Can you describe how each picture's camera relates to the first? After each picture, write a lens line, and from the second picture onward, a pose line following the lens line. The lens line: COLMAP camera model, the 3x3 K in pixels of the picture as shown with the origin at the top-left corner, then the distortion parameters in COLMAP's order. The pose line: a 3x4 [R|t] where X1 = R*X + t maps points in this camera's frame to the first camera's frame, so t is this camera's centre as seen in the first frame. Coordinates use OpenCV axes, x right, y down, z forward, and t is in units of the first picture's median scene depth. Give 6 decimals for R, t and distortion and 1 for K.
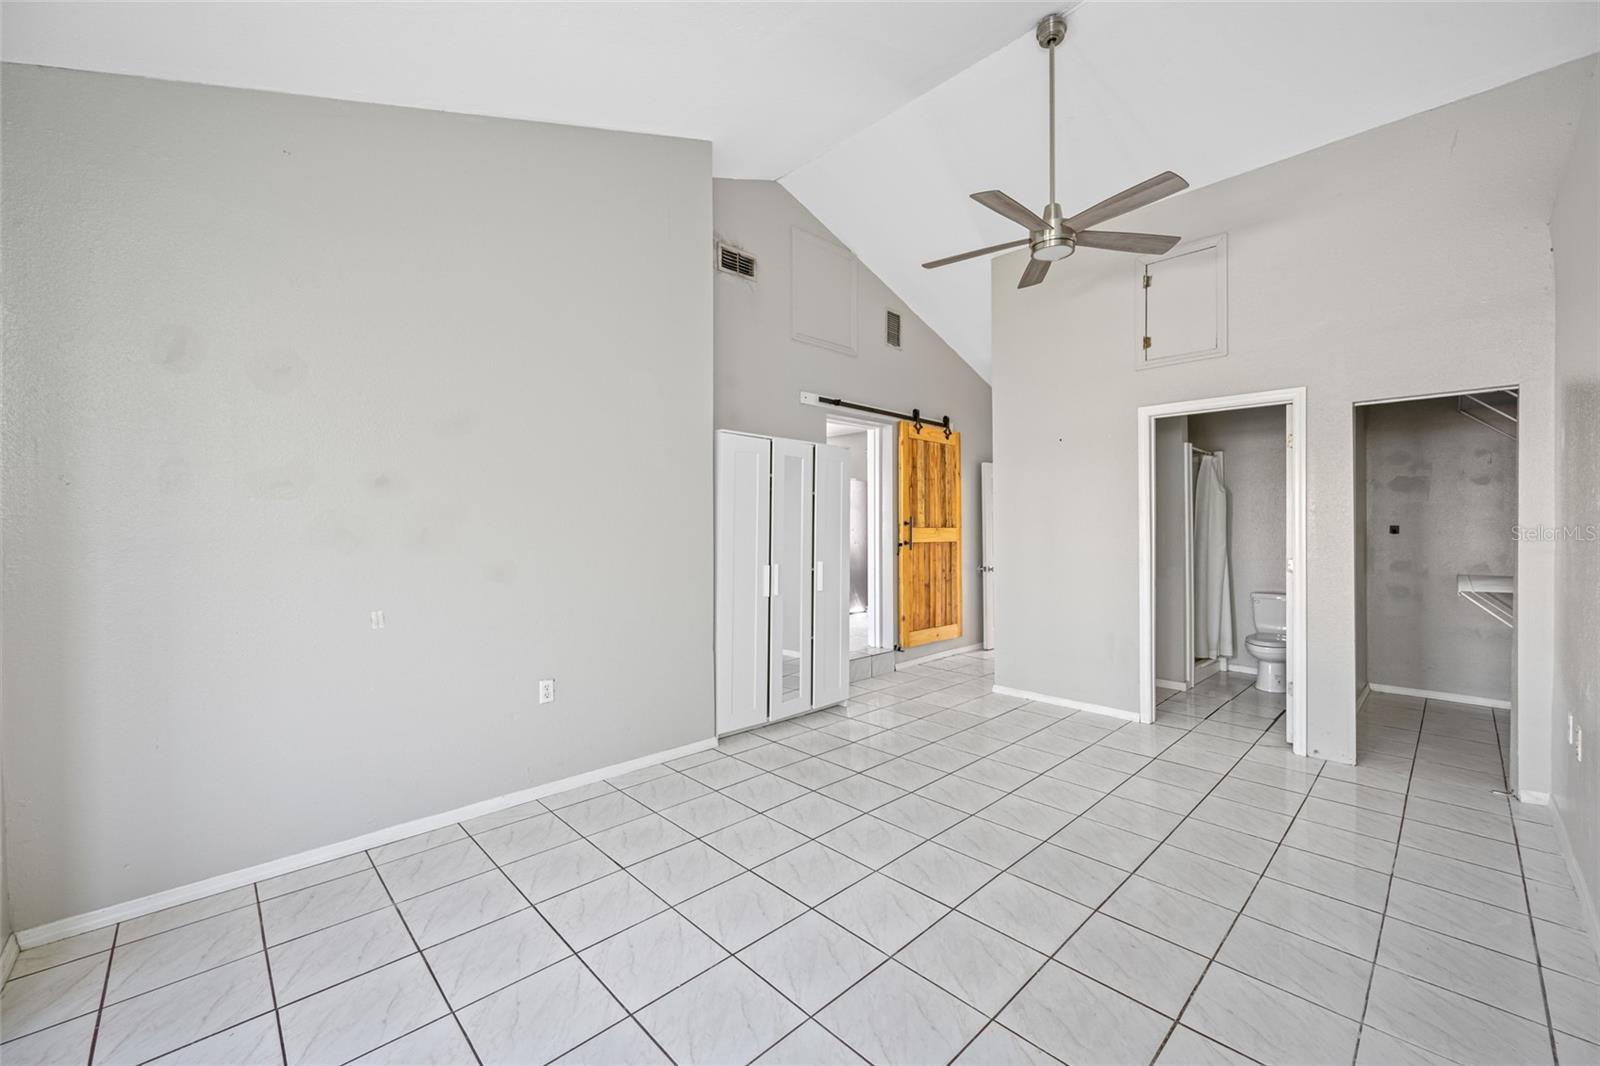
lens RADIAL K [[633.2, 0, 804.4], [0, 633.2, 531.2], [0, 0, 1]] dist [0.002082, 0.000238]
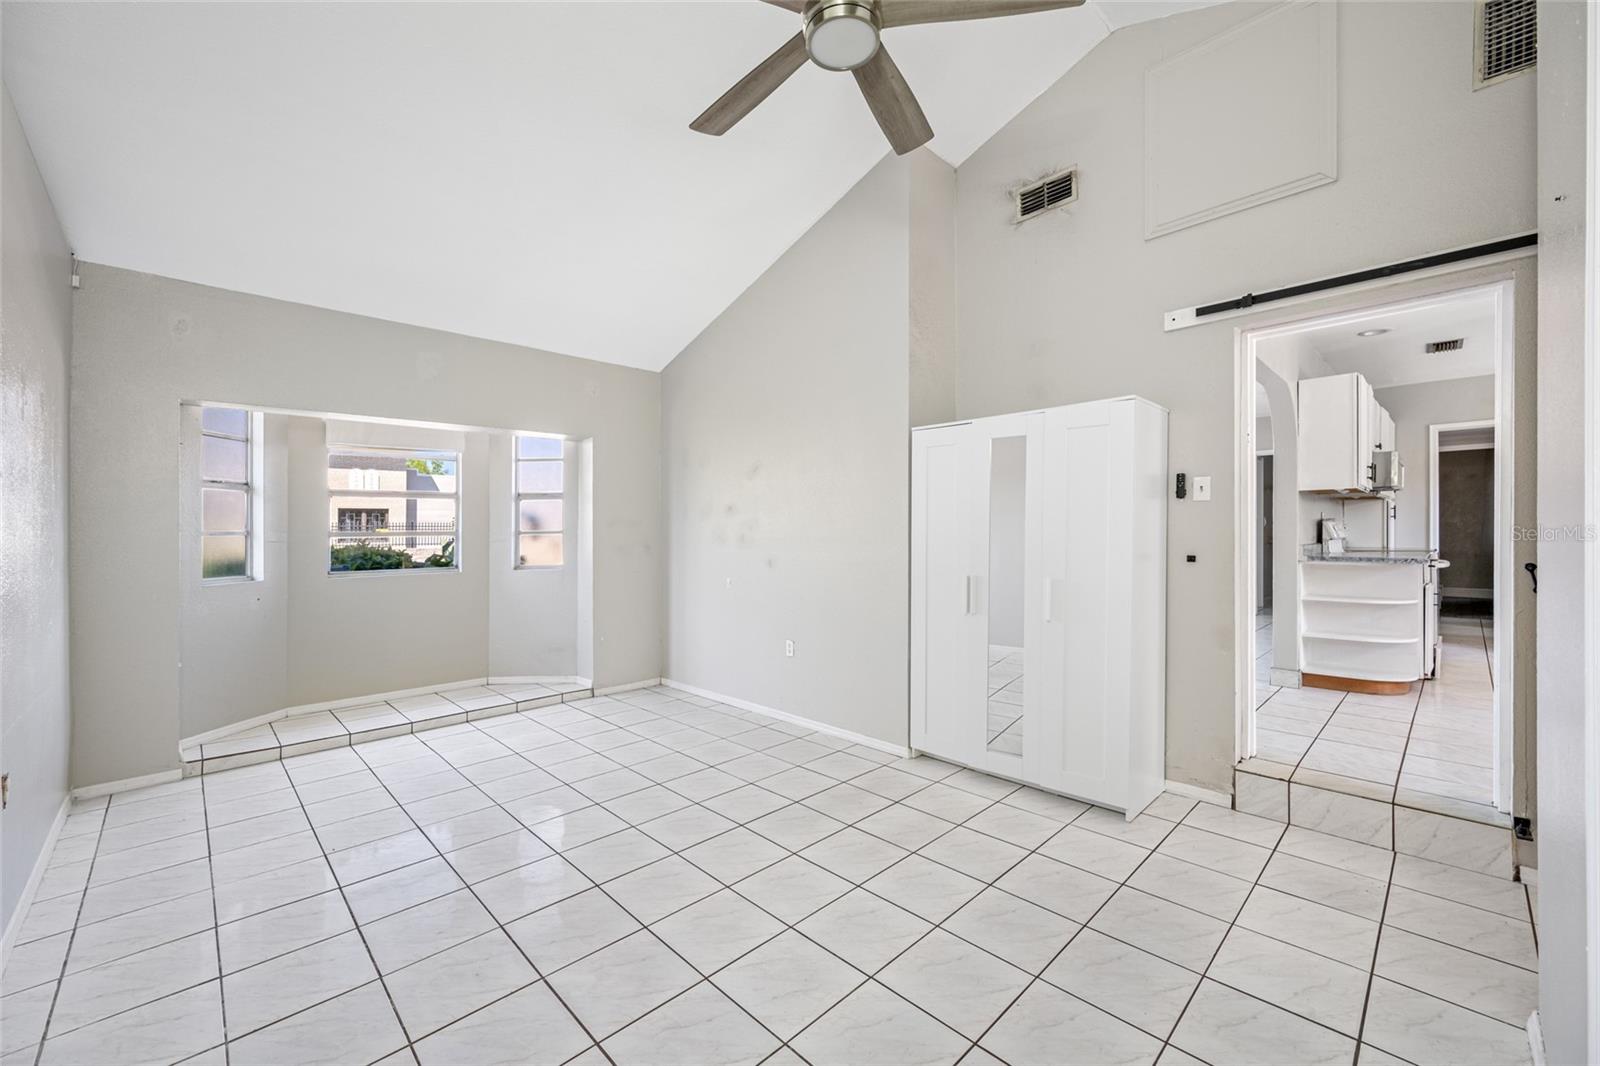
lens RADIAL K [[642.5, 0, 798.1], [0, 642.5, 522.6], [0, 0, 1]] dist [0.007766, 0.000064]
pose [[0.002825, -0.016832, -0.999854, 0.836835], [-0.002937, 0.999854, -0.016840, 0.001306], [0.999992, 0.002984, 0.002775, 0.832050]]
